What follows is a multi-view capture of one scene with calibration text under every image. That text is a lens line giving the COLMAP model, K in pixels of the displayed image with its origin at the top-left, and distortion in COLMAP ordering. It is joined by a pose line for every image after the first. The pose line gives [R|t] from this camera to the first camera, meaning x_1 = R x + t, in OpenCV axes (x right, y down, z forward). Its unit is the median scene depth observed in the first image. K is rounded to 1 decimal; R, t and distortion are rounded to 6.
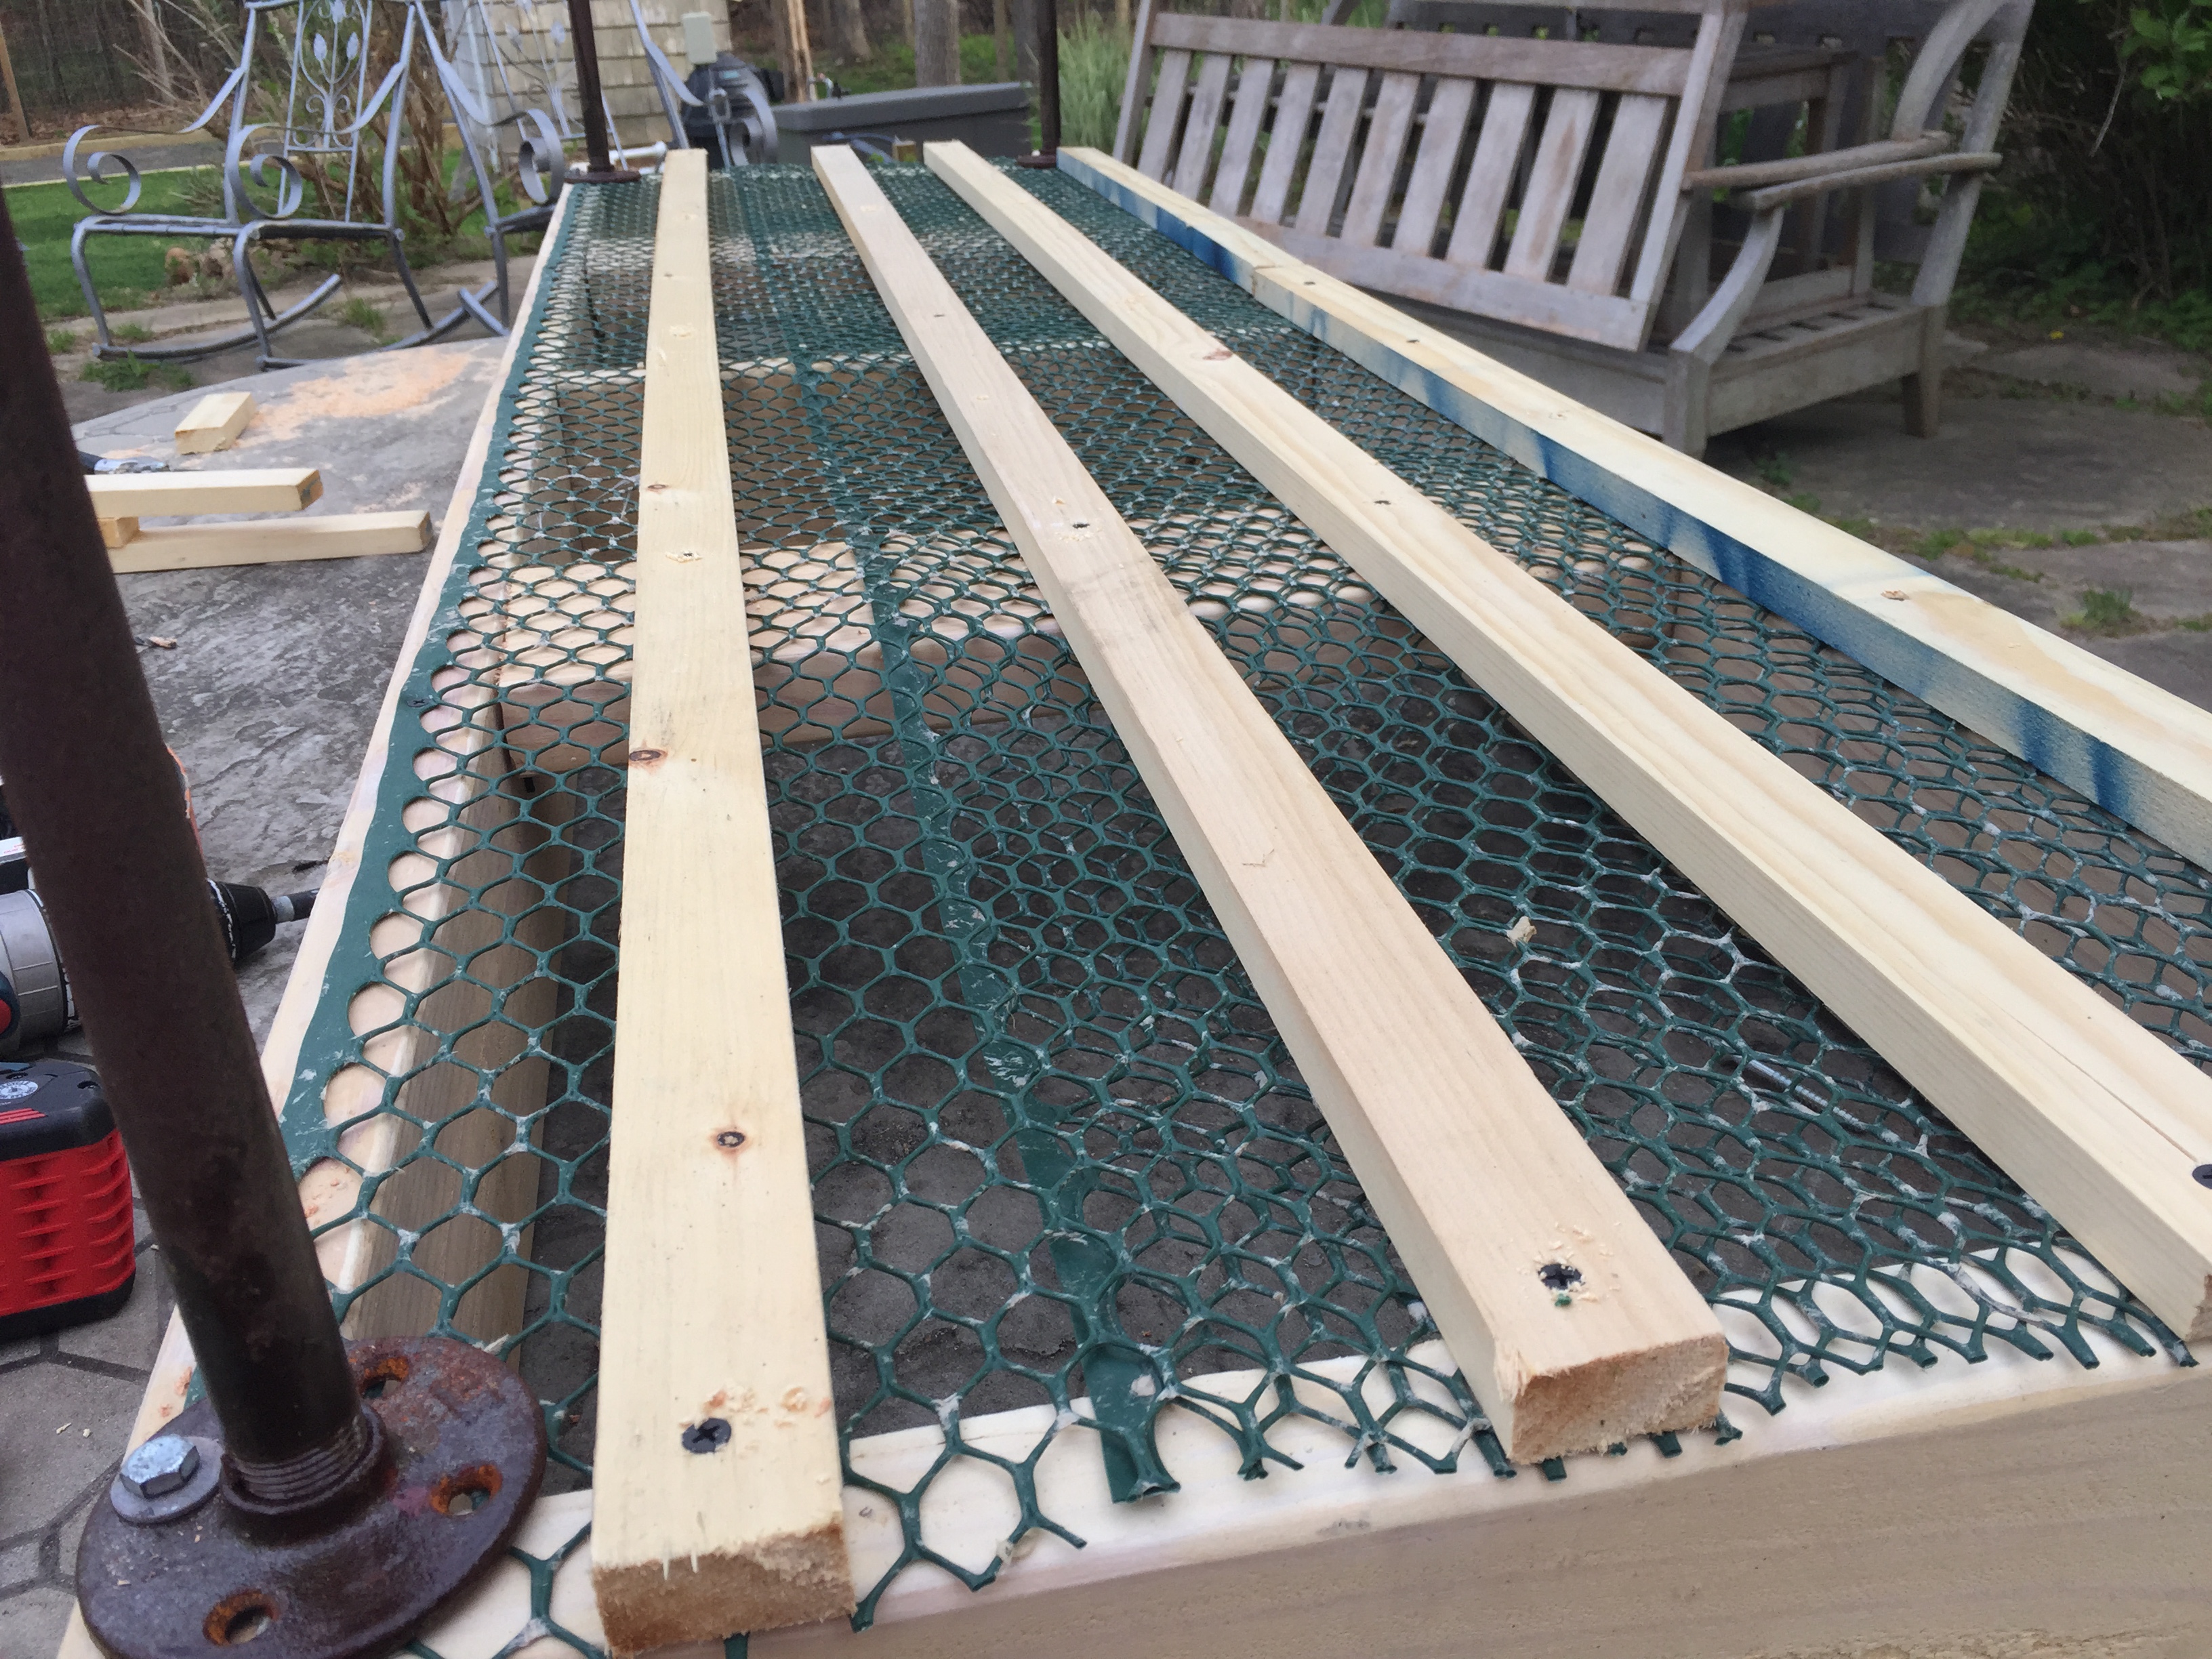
lens RADIAL K [[1898.6, 0, 1120.5], [0, 1898.6, 842.6], [0, 0, 1]] dist [0.075162, -0.102442]
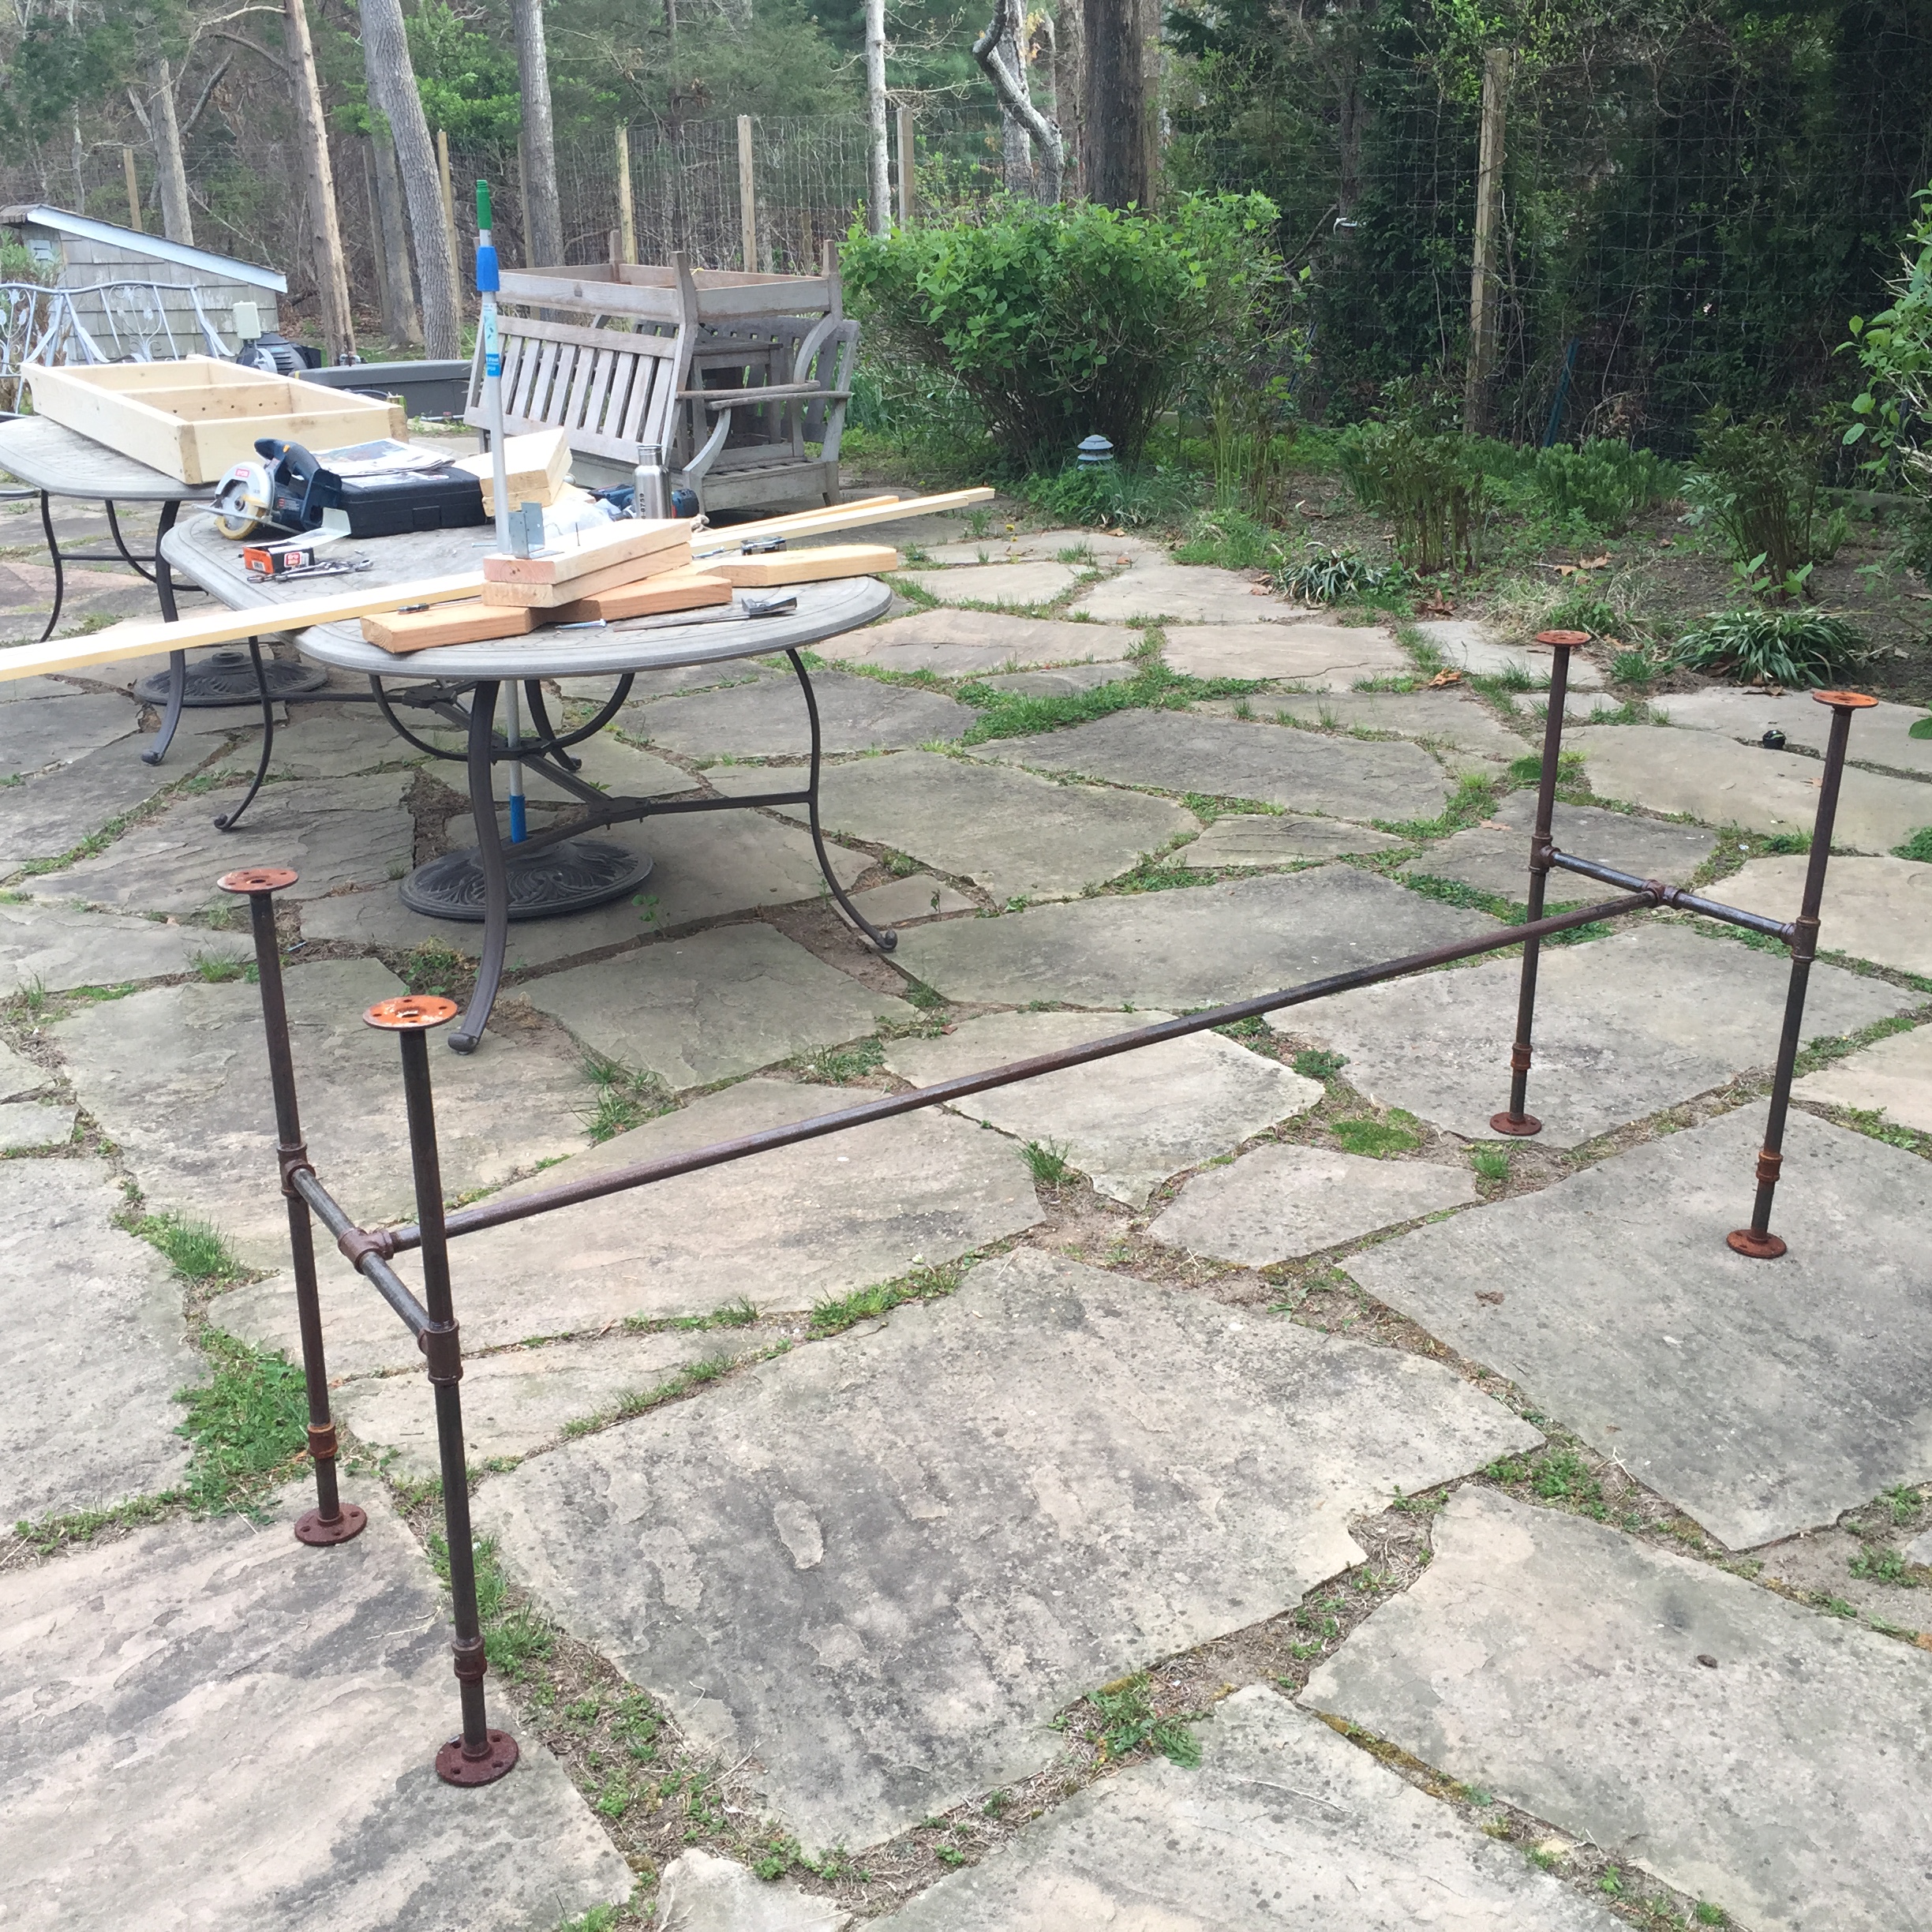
lens RADIAL K [[2201.1, 0, 967.5], [0, 2201.1, 966.2], [0, 0, 1]] dist [0.060544, 0.000000]
pose [[0.995663, -0.002124, 0.093012, 0.346112], [0.013352, 0.992653, -0.120259, 0.565350], [-0.092073, 0.120979, 0.988376, -1.343343]]
